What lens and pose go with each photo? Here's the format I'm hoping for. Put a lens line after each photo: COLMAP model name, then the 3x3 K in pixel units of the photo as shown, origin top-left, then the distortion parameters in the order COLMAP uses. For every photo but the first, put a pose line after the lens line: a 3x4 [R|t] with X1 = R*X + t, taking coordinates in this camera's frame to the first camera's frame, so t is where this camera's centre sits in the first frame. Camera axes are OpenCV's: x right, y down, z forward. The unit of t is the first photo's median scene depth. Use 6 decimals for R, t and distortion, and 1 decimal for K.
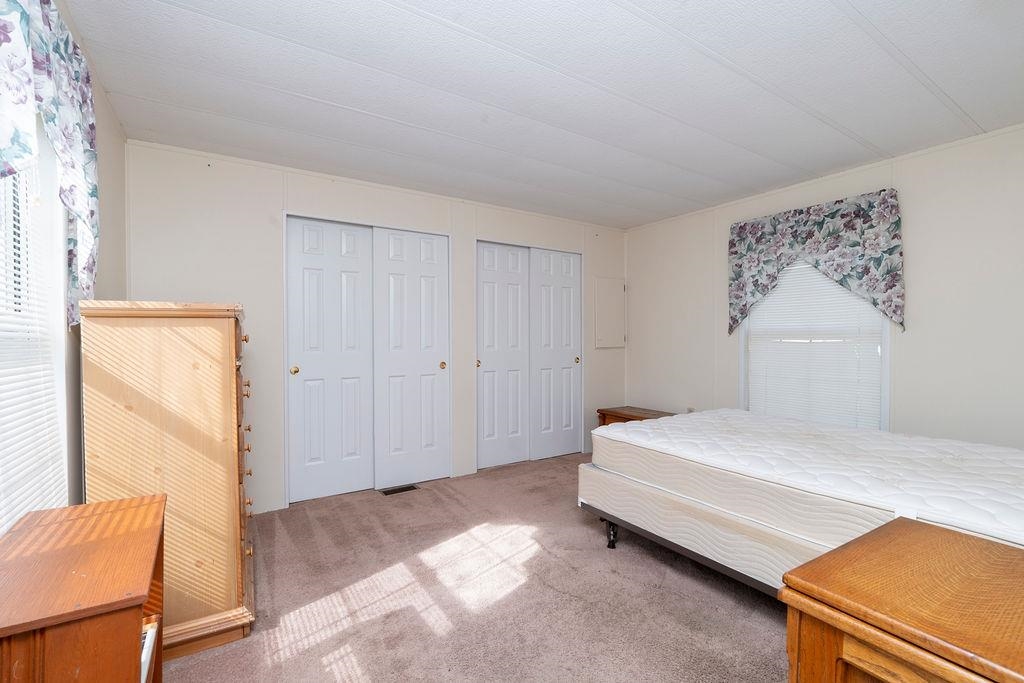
lens RADIAL K [[449.8, 0, 512.0], [0, 449.8, 341.5], [0, 0, 1]] dist [0.010711, -0.000118]
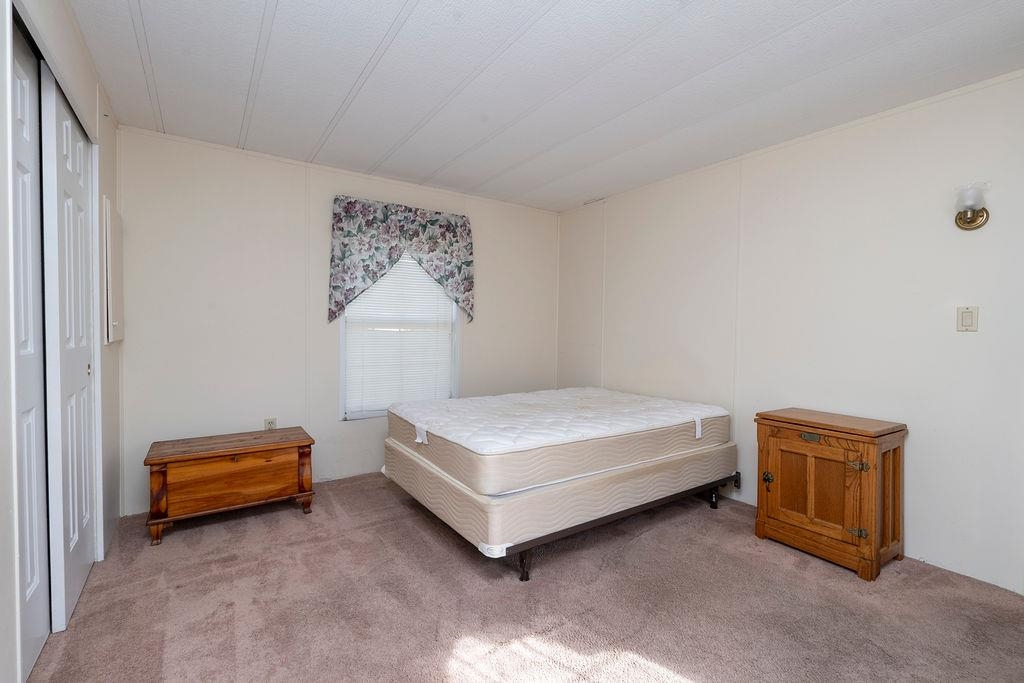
lens RADIAL K [[449.8, 0, 512.0], [0, 449.8, 341.5], [0, 0, 1]] dist [0.010711, -0.000118]
pose [[-0.013201, -0.029743, 0.999470, -0.463050], [-0.006823, 0.999537, 0.029654, -0.006821], [-0.999890, -0.006428, -0.013398, 0.795017]]
